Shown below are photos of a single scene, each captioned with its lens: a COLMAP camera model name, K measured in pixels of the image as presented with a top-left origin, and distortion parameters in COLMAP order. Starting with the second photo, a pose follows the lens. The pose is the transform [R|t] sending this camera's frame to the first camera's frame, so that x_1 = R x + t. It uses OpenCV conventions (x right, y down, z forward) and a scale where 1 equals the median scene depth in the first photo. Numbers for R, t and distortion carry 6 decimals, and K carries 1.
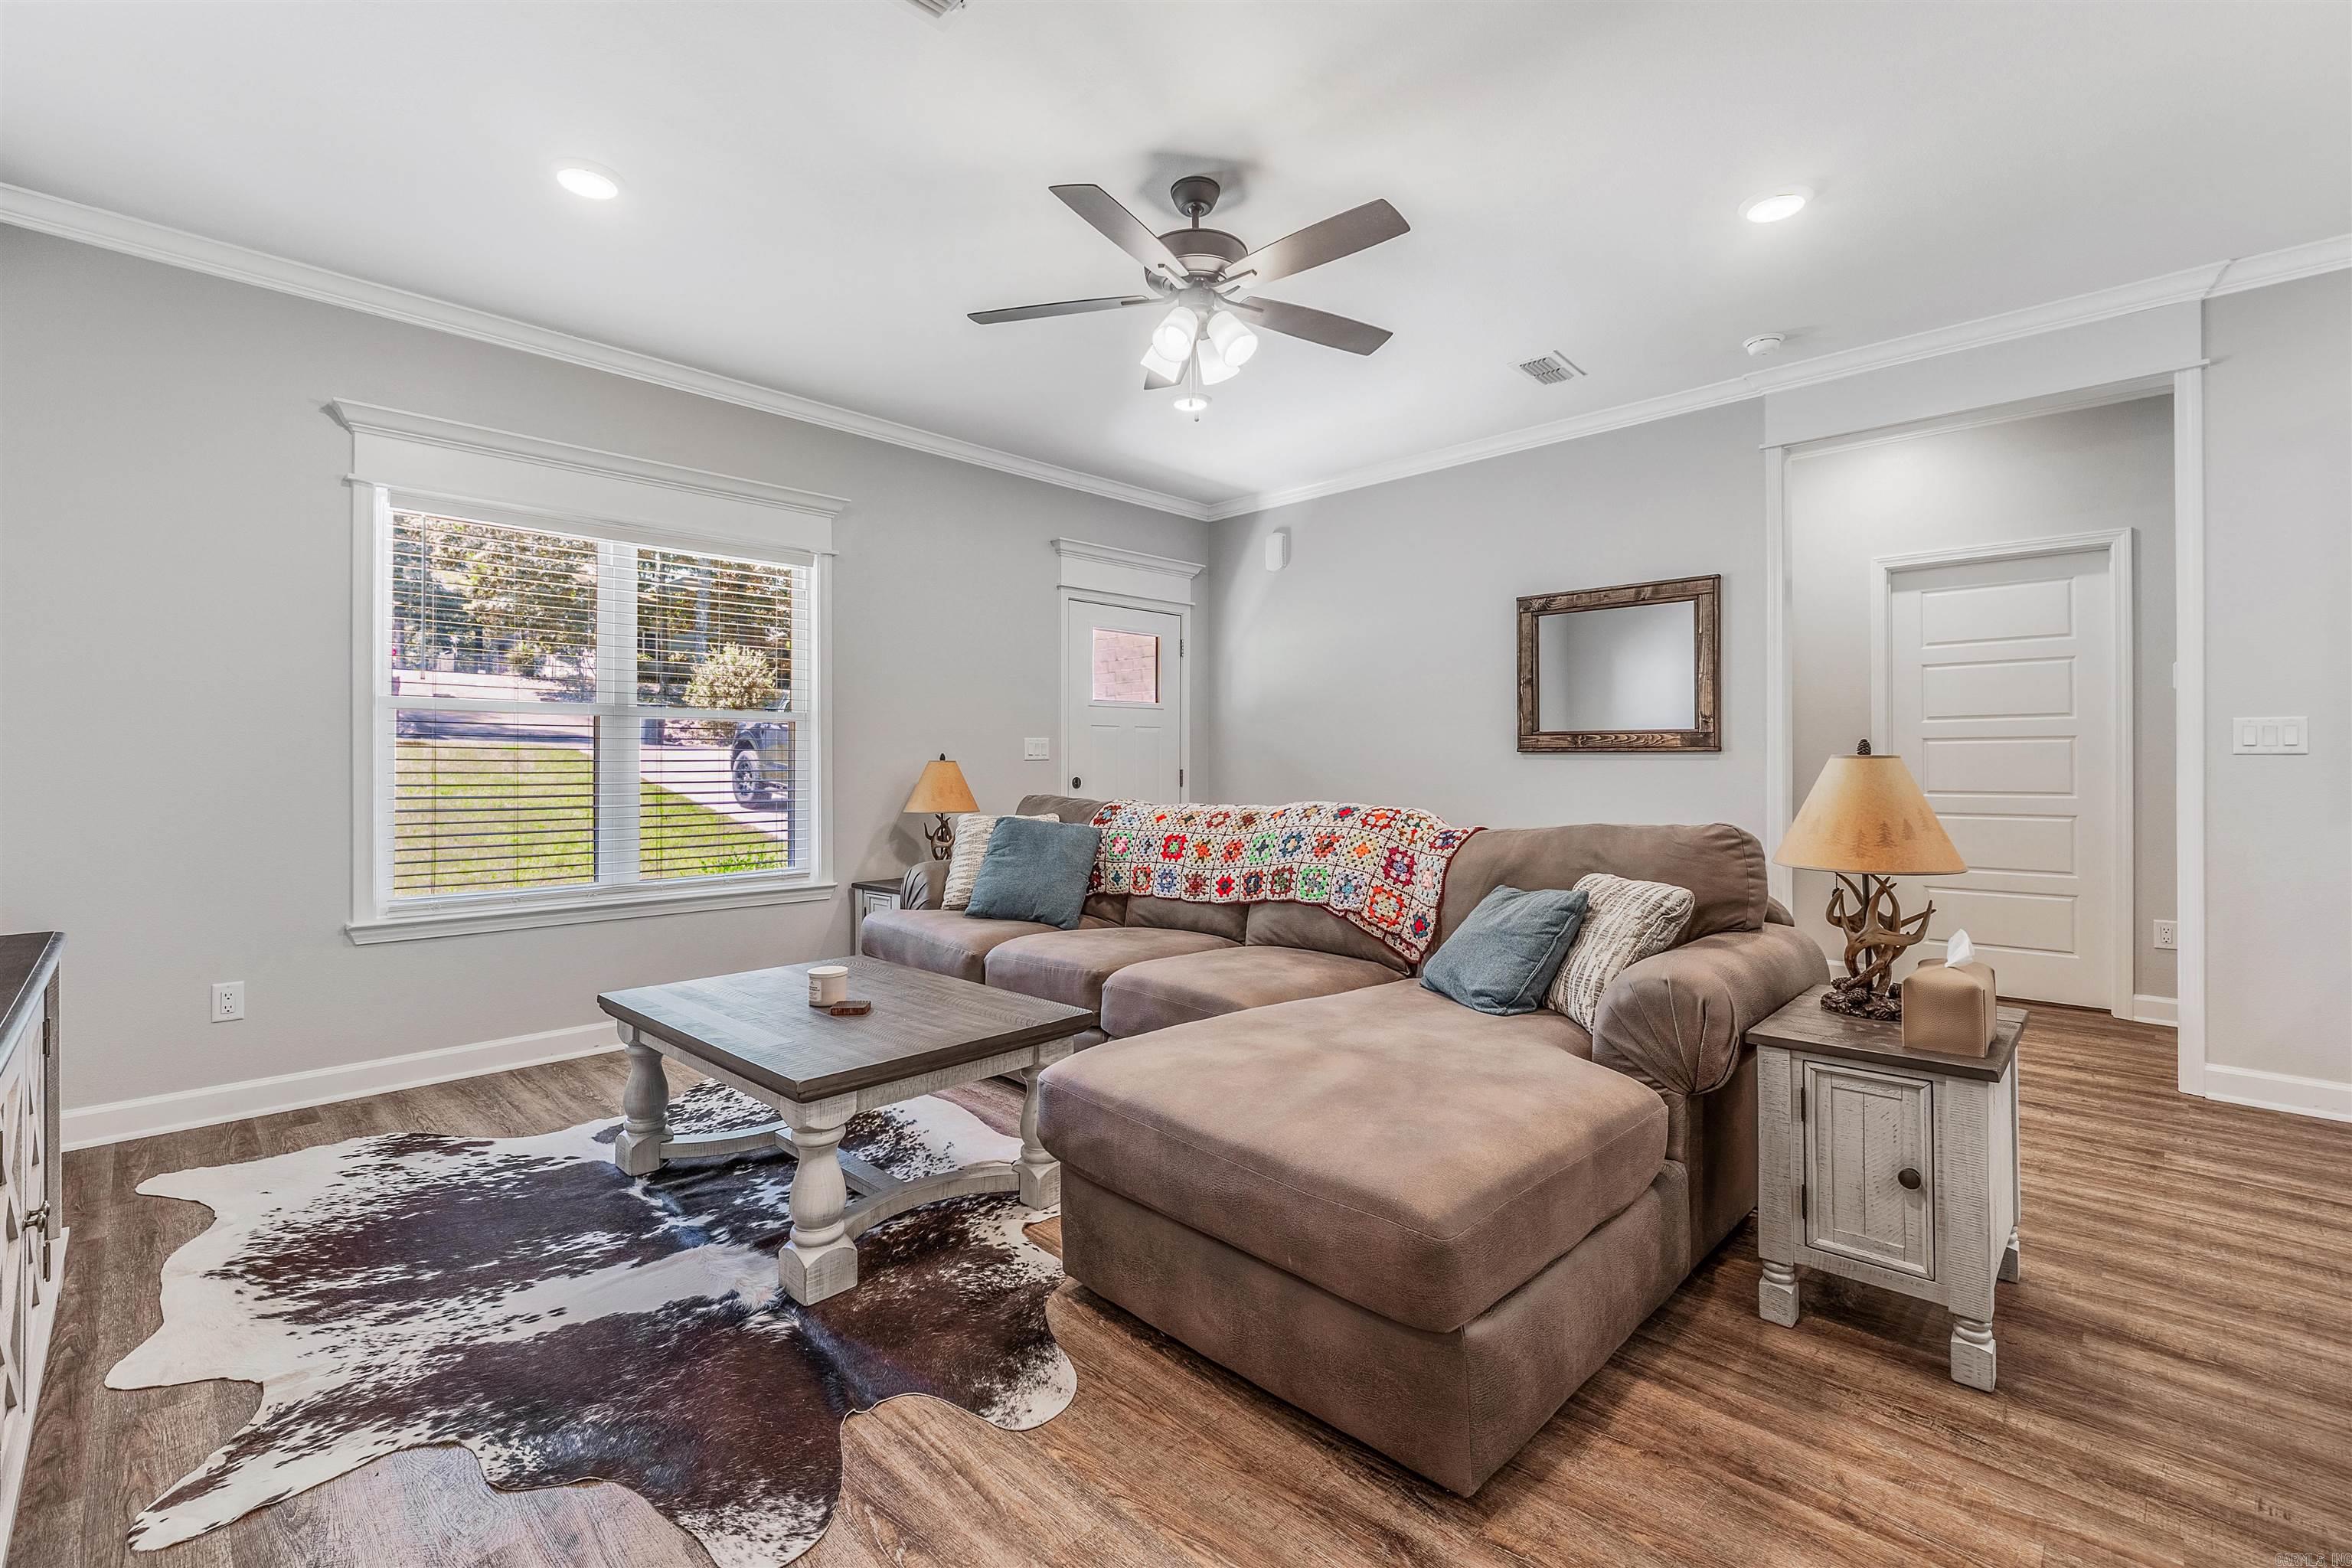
lens RADIAL K [[1011.1, 0, 1167.4], [0, 1011.1, 762.6], [0, 0, 1]] dist [-0.000649, -0.000030]
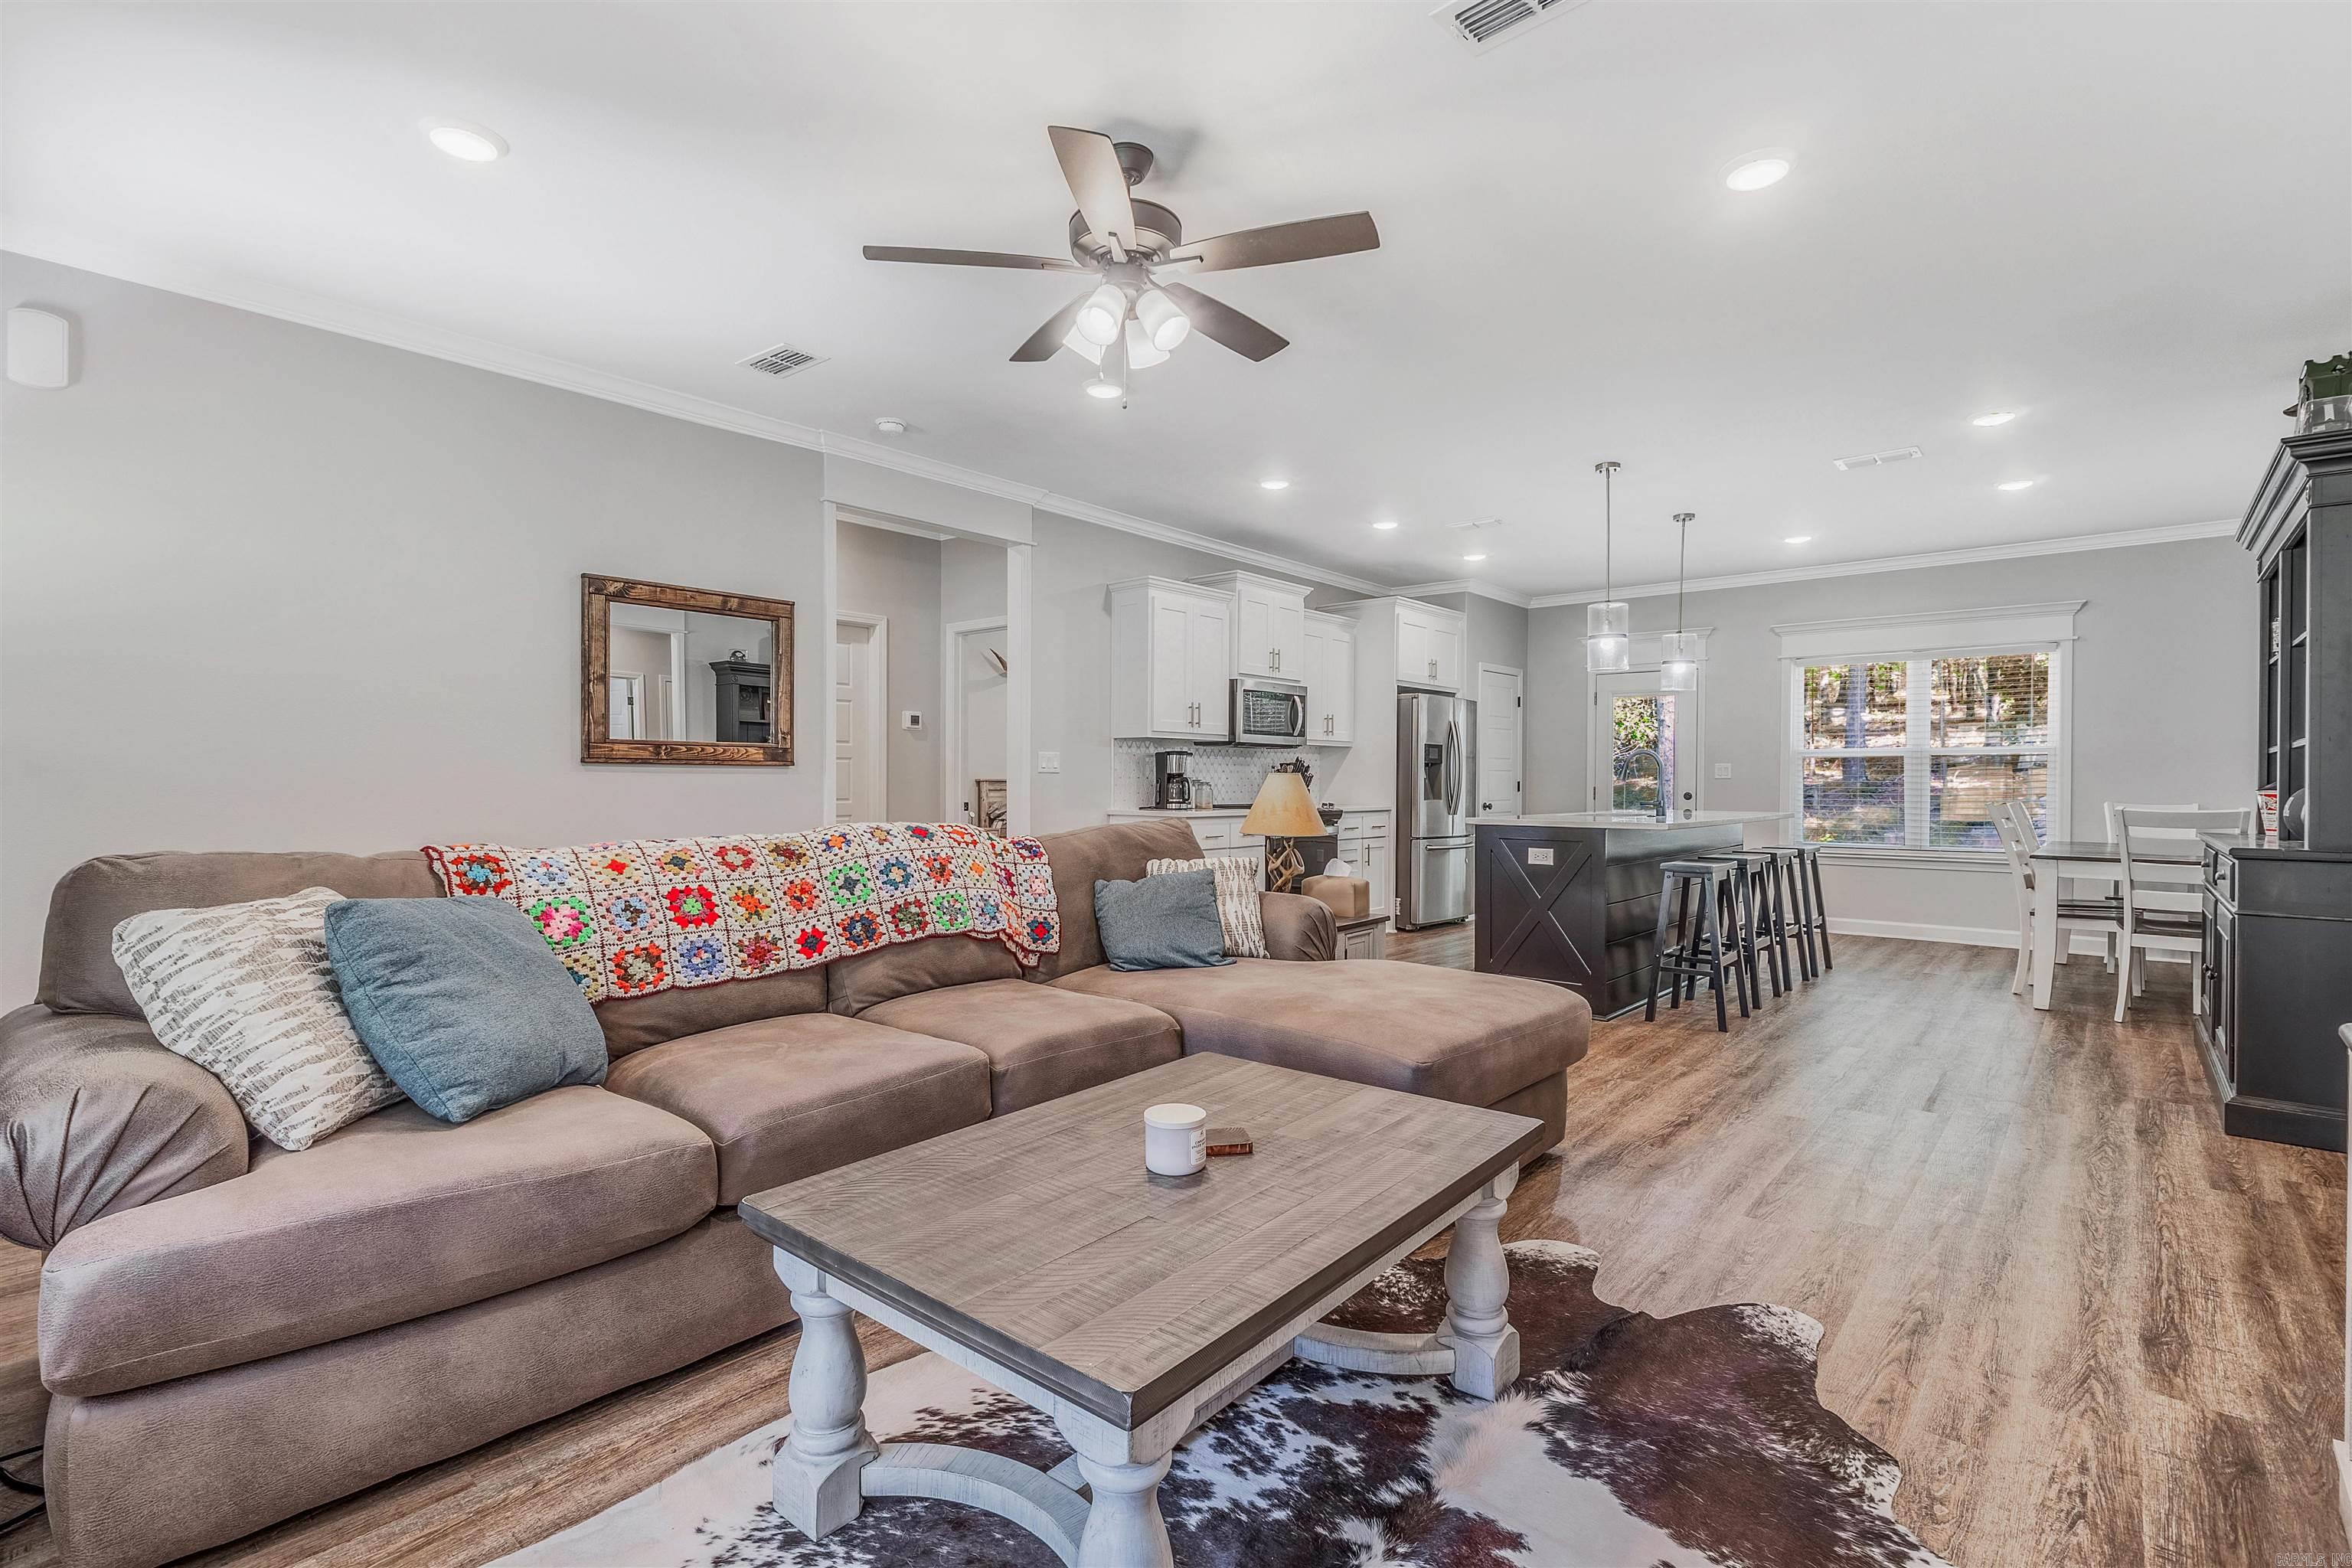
lens RADIAL K [[1073.1, 0, 1169.5], [0, 1073.1, 795.8], [0, 0, 1]] dist [0.001360, -0.000277]
pose [[-0.051548, -0.017671, 0.998514, -0.833895], [-0.003660, 0.999840, 0.017505, -0.000527], [-0.998664, -0.002752, -0.051605, 0.875888]]
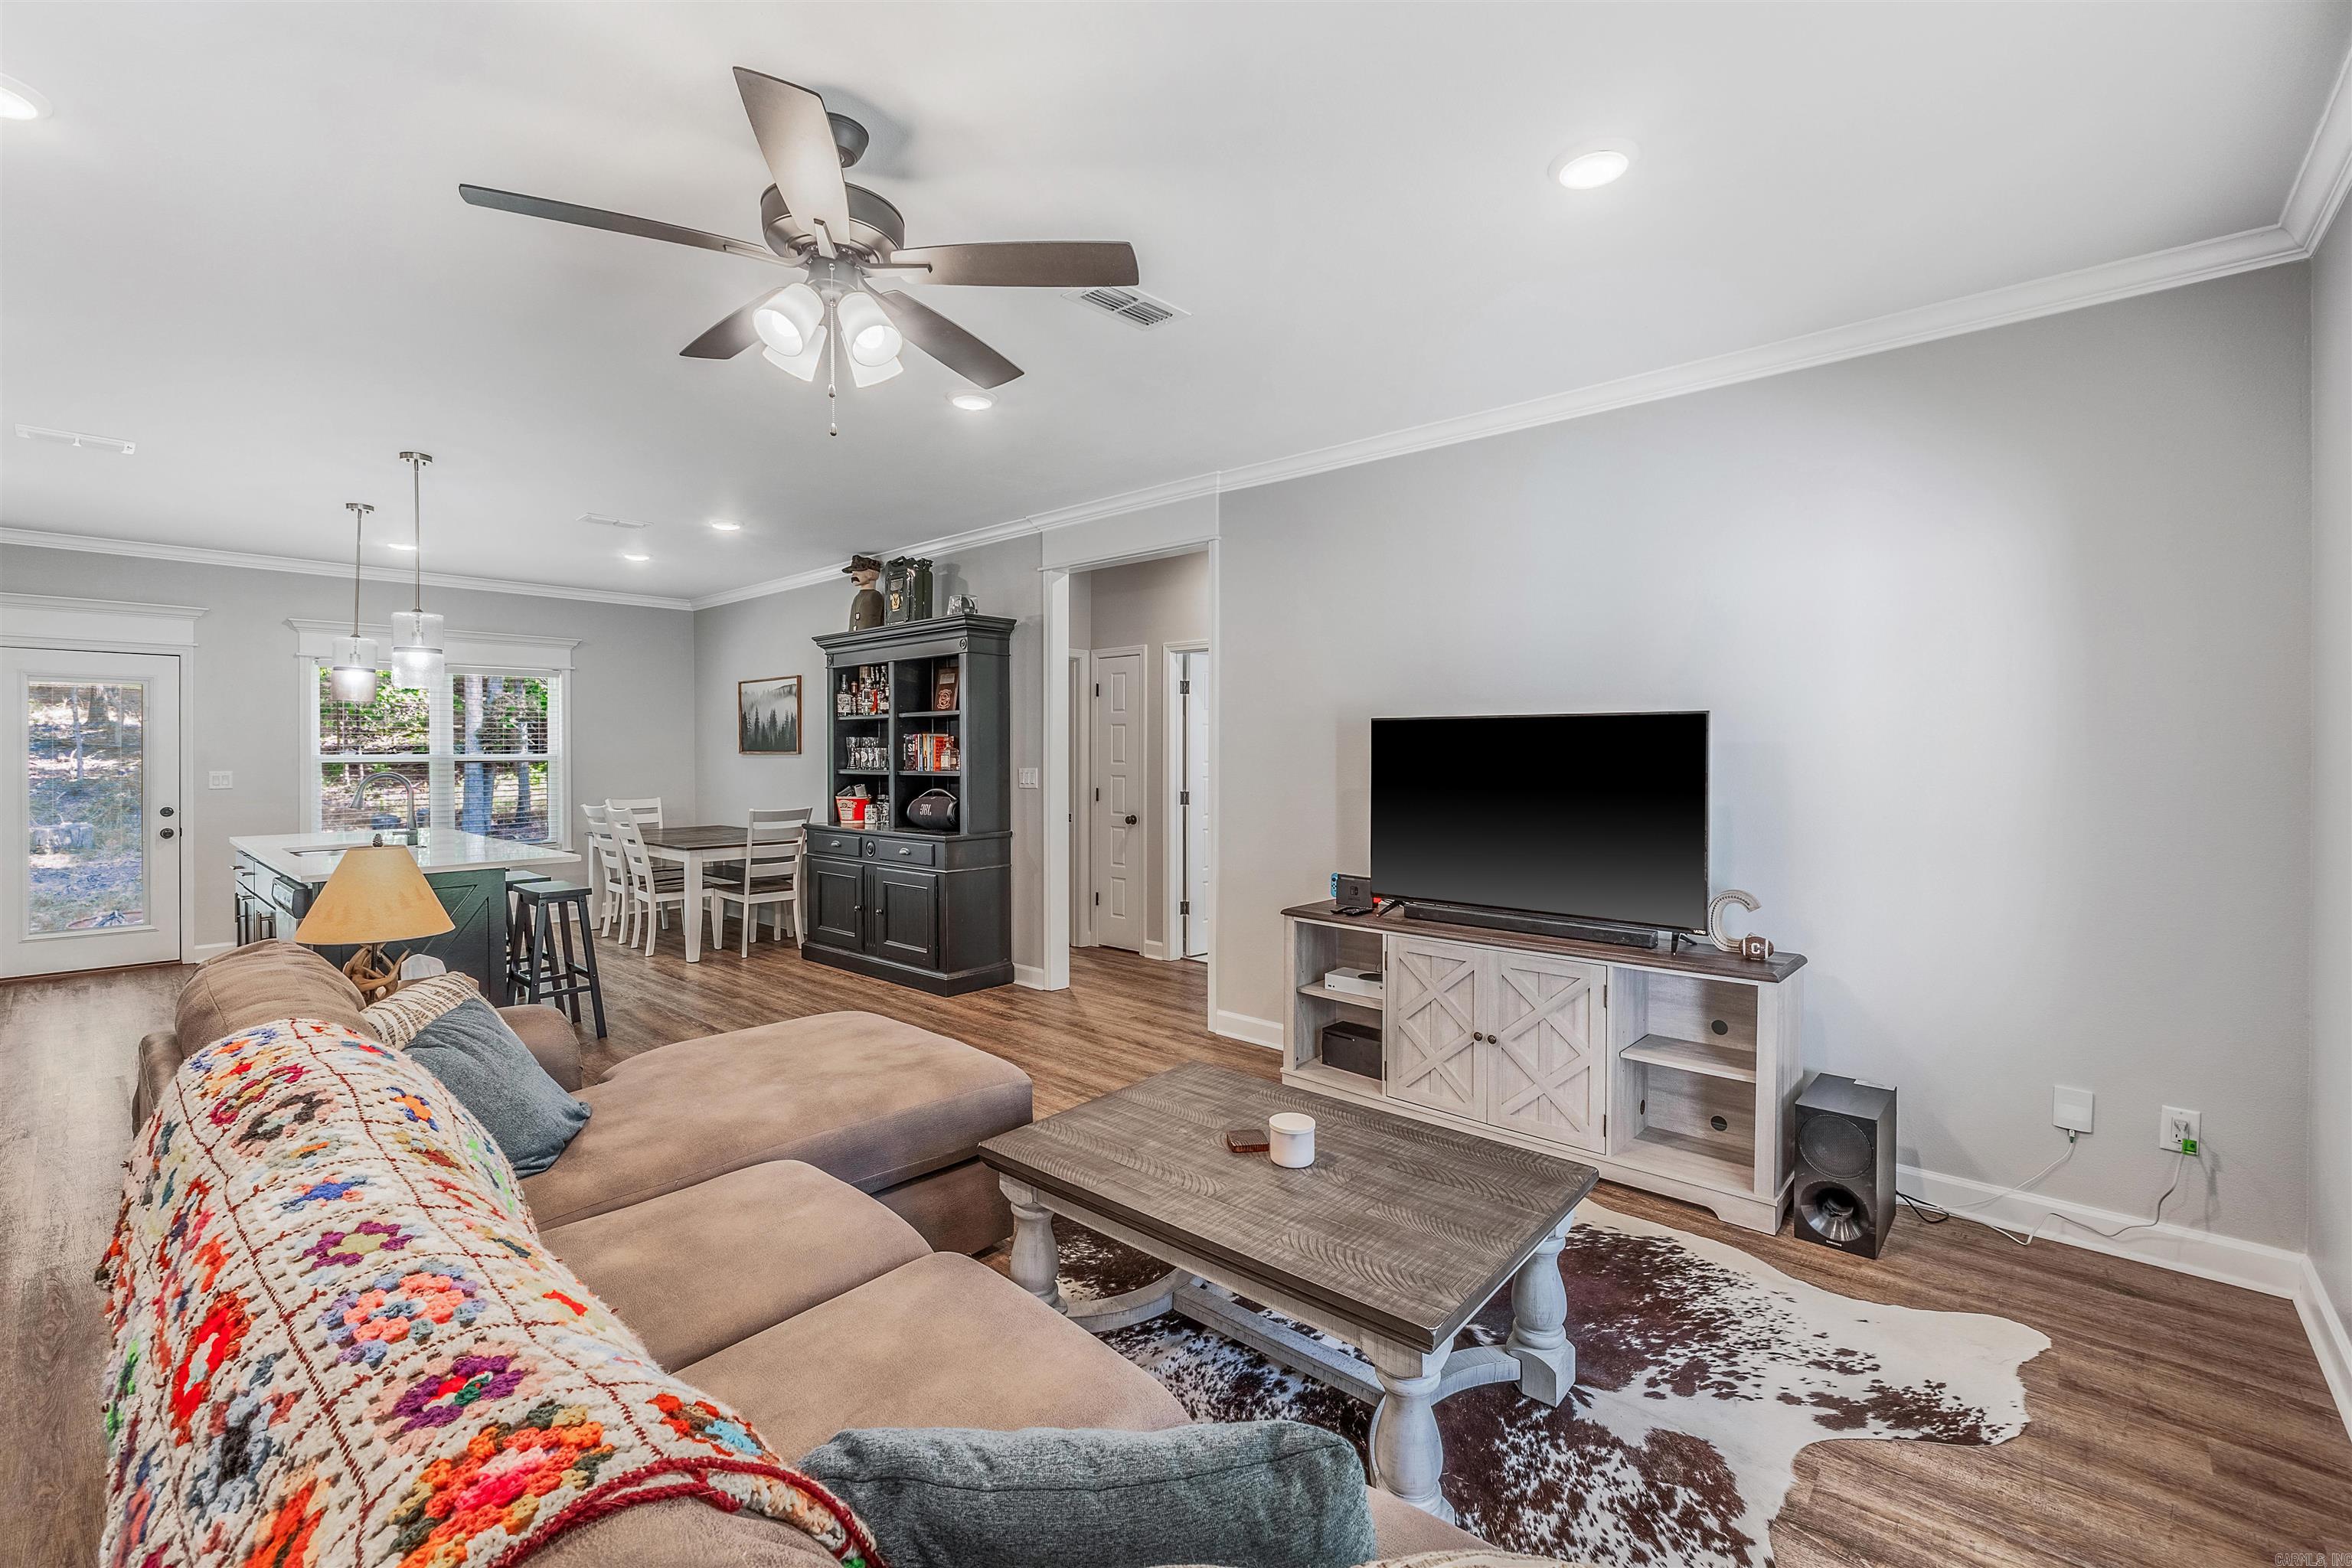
lens RADIAL K [[1004.3, 0, 1173.5], [0, 1004.3, 750.2], [0, 0, 1]] dist [-0.003228, -0.000592]
pose [[-0.999107, -0.000591, -0.042251, -0.169722], [-0.000724, 0.999995, 0.003117, -0.089719], [0.042249, 0.003145, -0.999102, 1.546219]]
